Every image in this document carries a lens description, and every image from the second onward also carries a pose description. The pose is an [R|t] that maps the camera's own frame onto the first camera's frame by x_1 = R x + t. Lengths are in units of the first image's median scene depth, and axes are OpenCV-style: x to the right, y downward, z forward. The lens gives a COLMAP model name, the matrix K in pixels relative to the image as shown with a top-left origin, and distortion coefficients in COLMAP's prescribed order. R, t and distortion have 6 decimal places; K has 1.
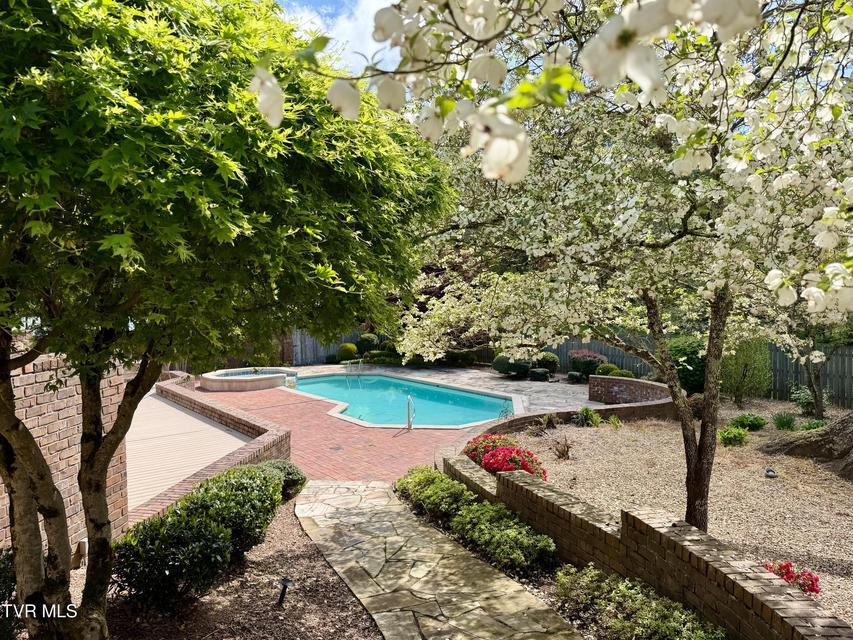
lens RADIAL K [[598.2, 0, 429.0], [0, 598.2, 317.9], [0, 0, 1]] dist [0.098458, -0.139000]
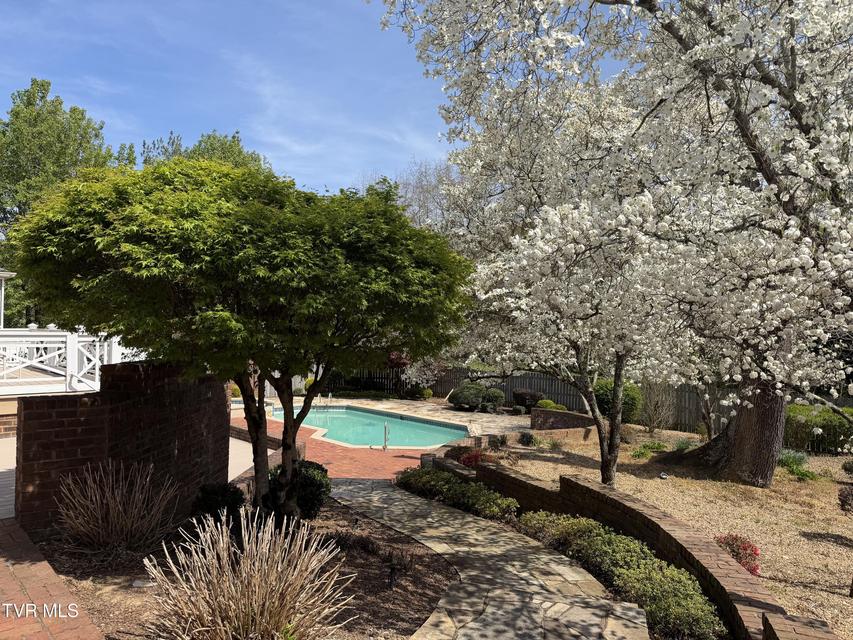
lens RADIAL K [[598.2, 0, 429.0], [0, 598.2, 317.9], [0, 0, 1]] dist [0.098458, -0.139000]
pose [[0.994455, 0.029787, 0.100859, -0.108742], [-0.023051, 0.997466, -0.067306, 0.003765], [-0.102608, 0.064608, 0.992621, -0.314550]]
